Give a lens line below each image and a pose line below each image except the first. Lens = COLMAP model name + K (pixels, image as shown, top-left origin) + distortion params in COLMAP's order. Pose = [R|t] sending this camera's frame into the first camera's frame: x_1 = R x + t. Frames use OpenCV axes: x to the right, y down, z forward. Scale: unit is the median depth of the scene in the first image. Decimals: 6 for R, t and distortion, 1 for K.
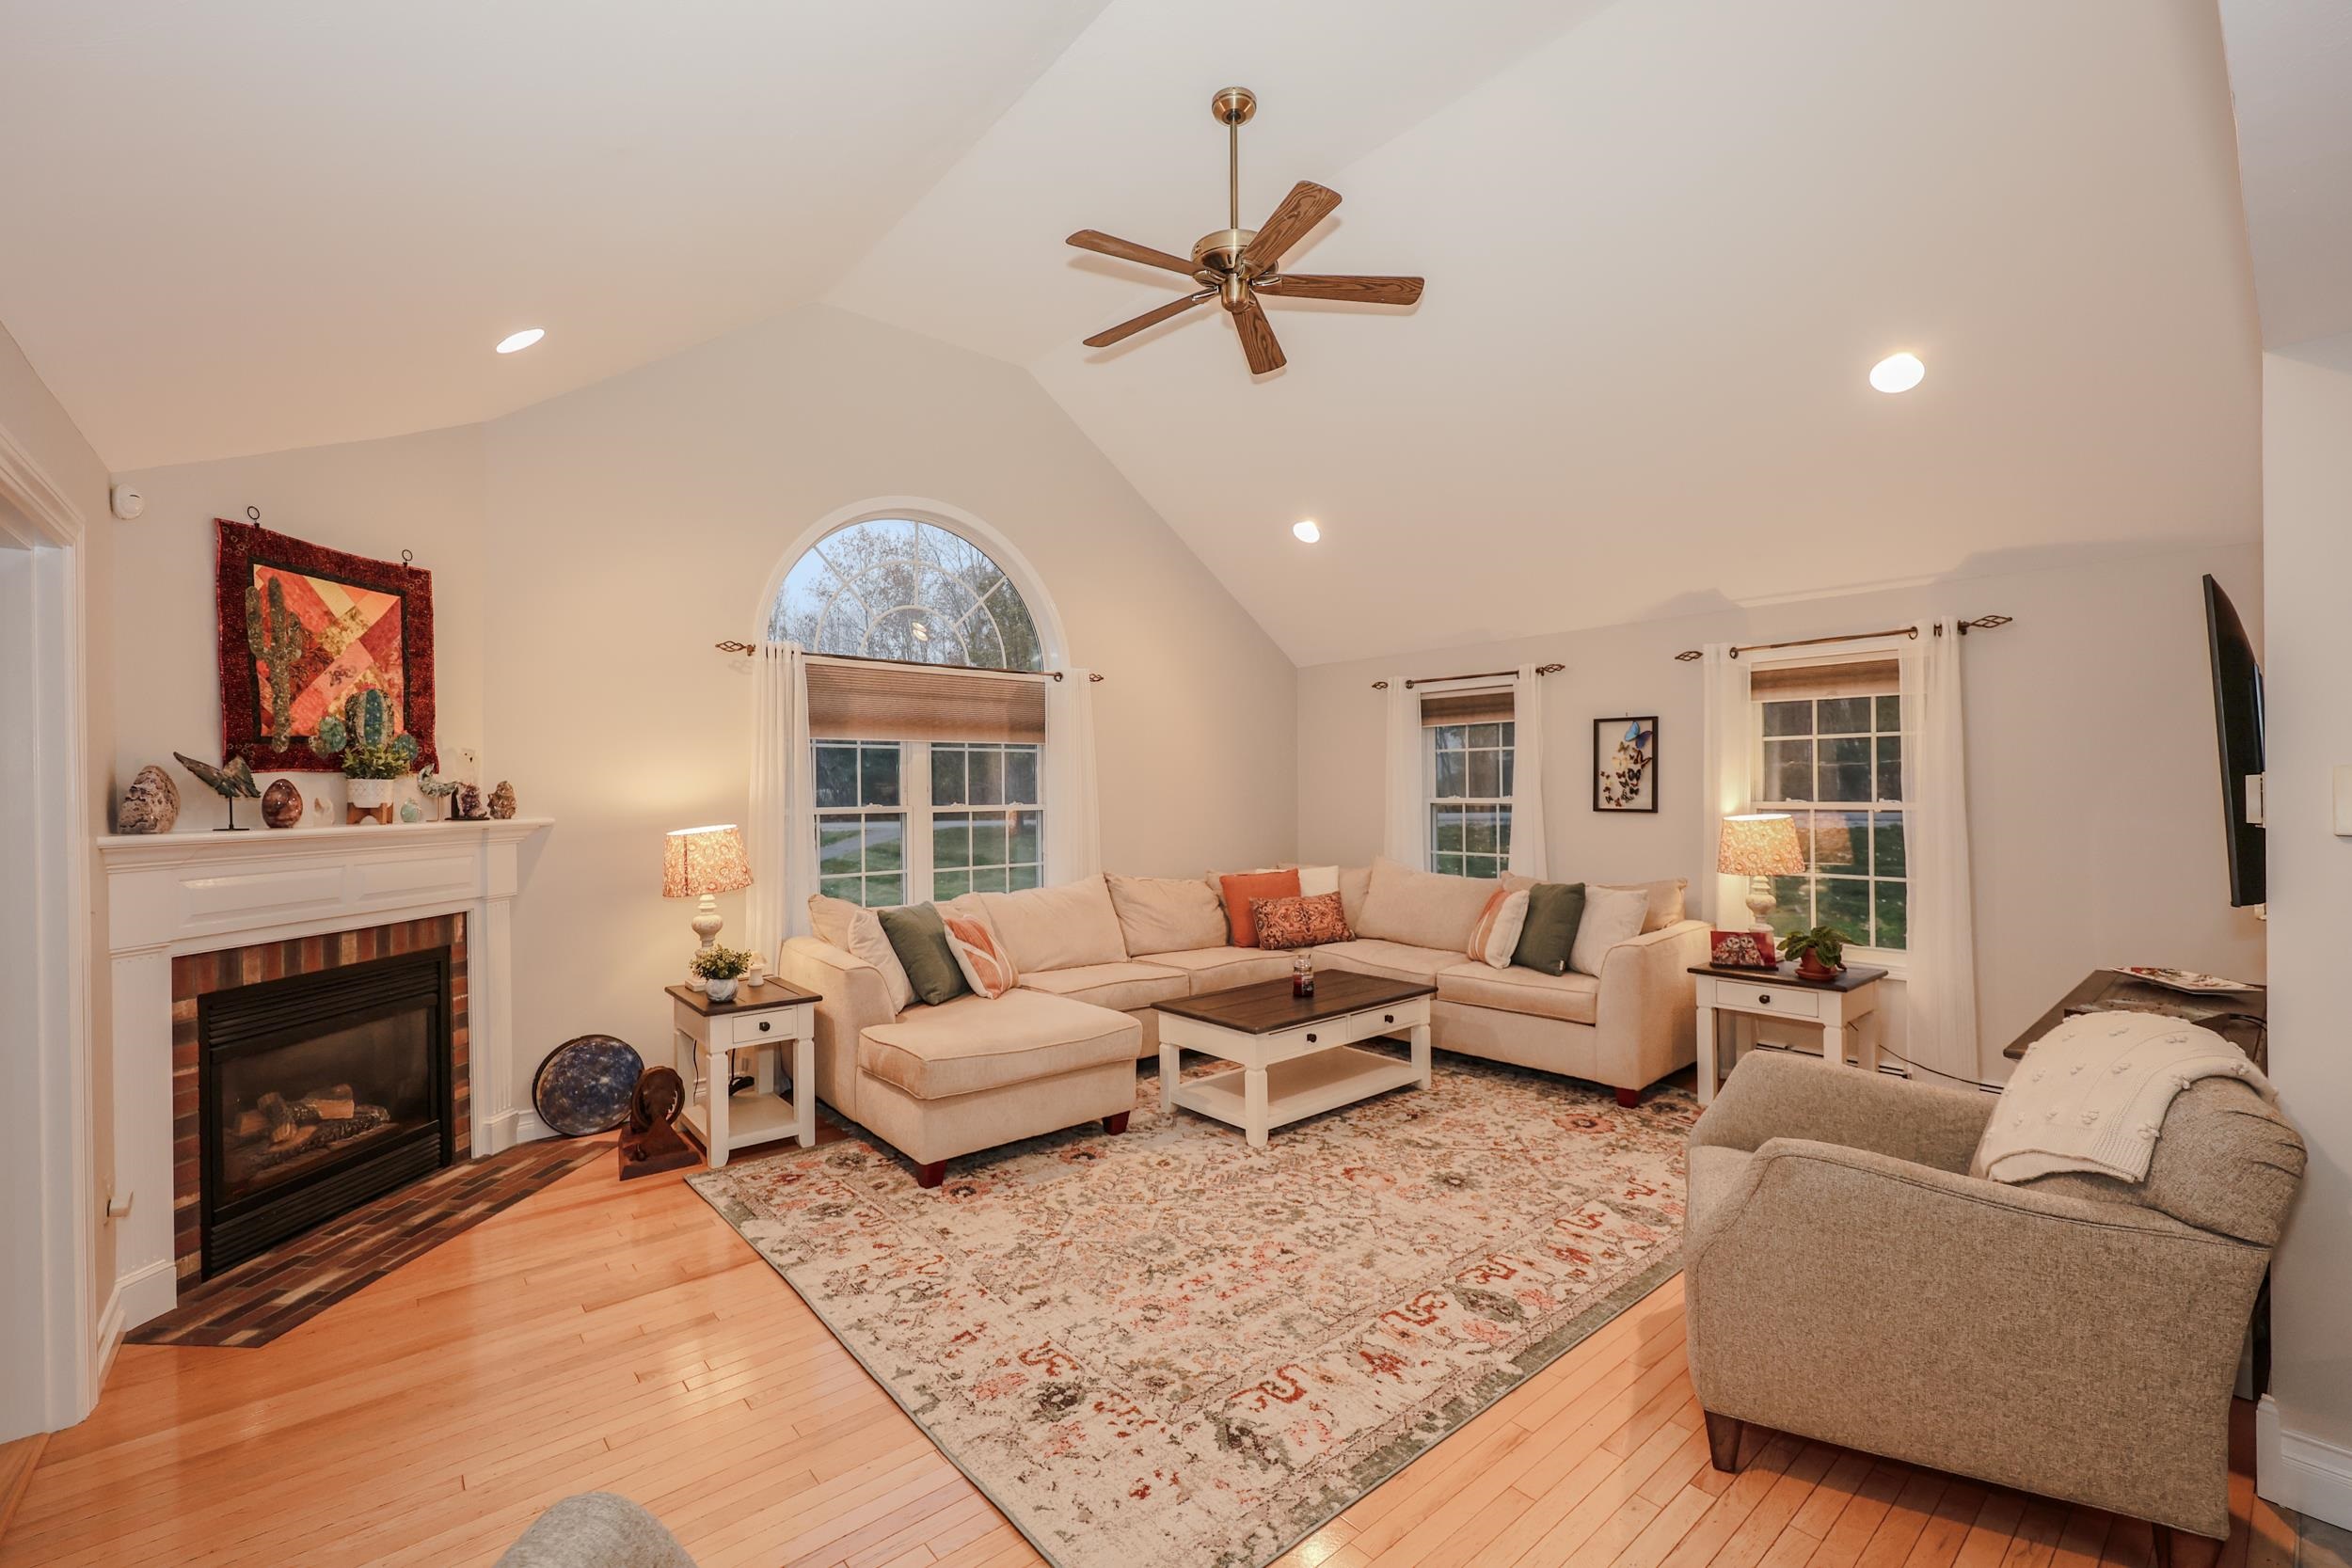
lens RADIAL K [[968.4, 0, 1181.8], [0, 968.4, 804.6], [0, 0, 1]] dist [-0.002990, 0.000003]
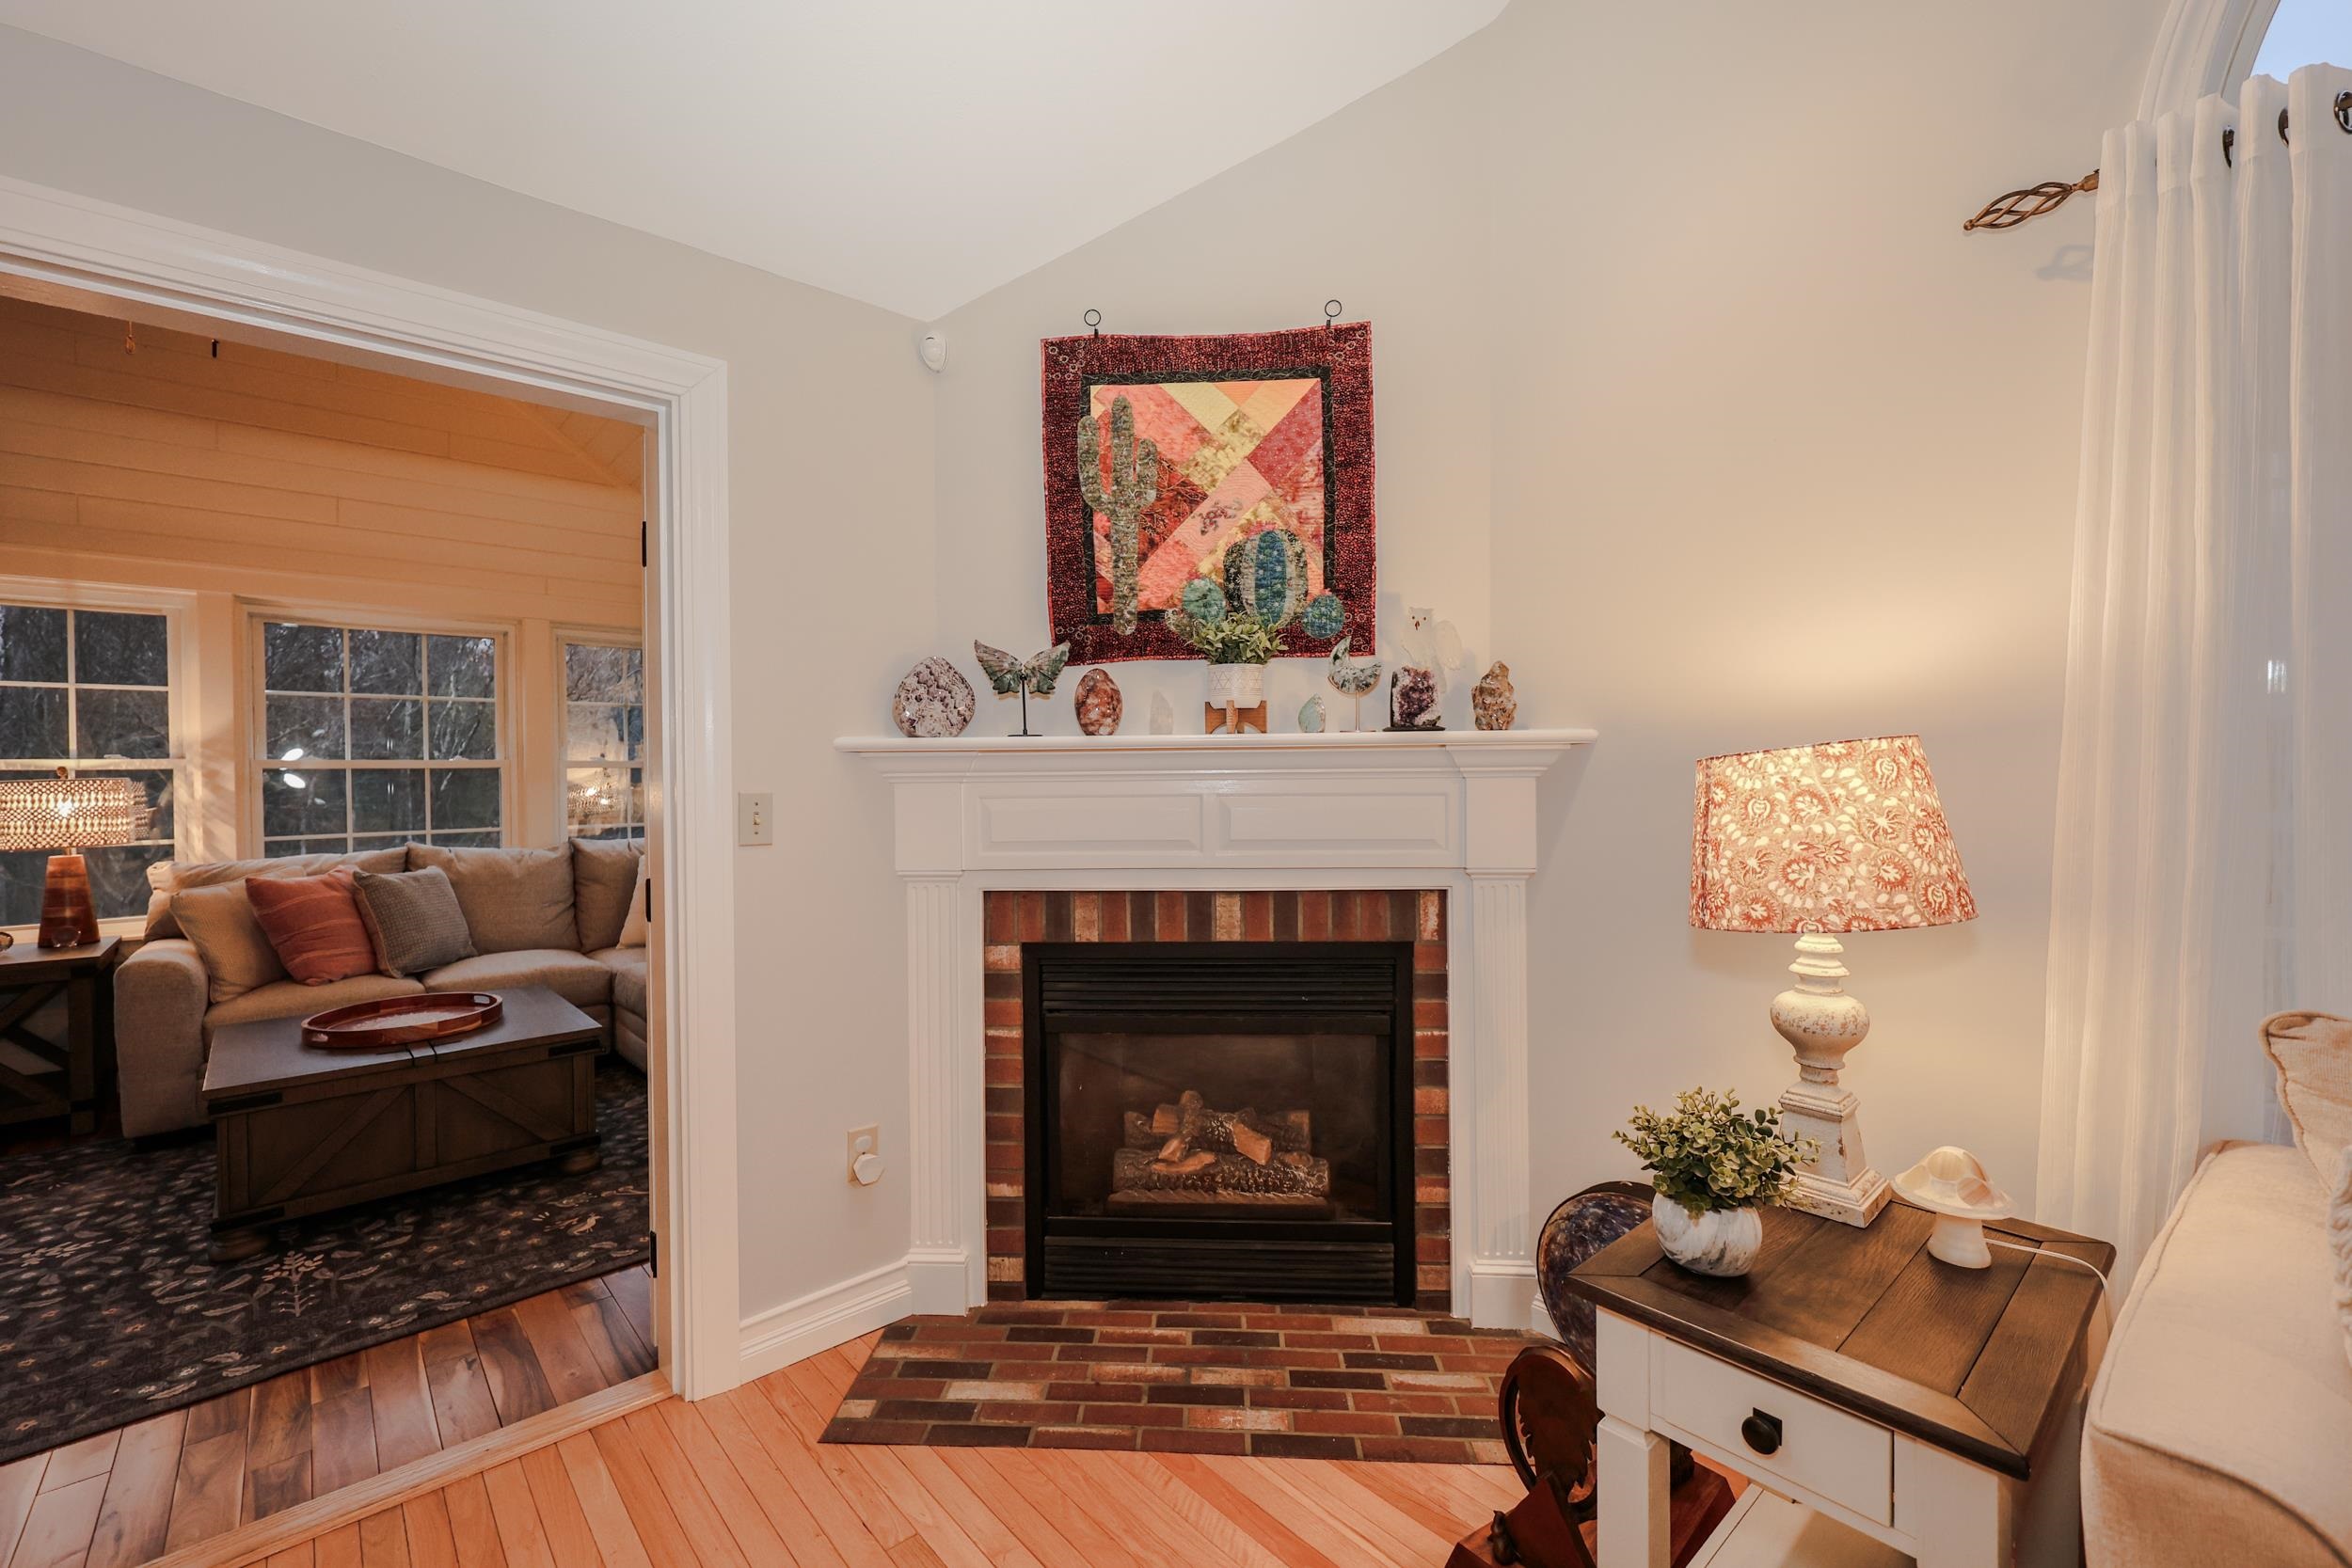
lens RADIAL K [[968.4, 0, 1184.8], [0, 968.4, 779.2], [0, 0, 1]] dist [-0.002990, 0.000003]
pose [[0.010470, 0.015012, -0.999832, -0.184657], [-0.006006, 0.999870, 0.014950, 0.042001], [0.999927, 0.005849, 0.010559, 0.979828]]
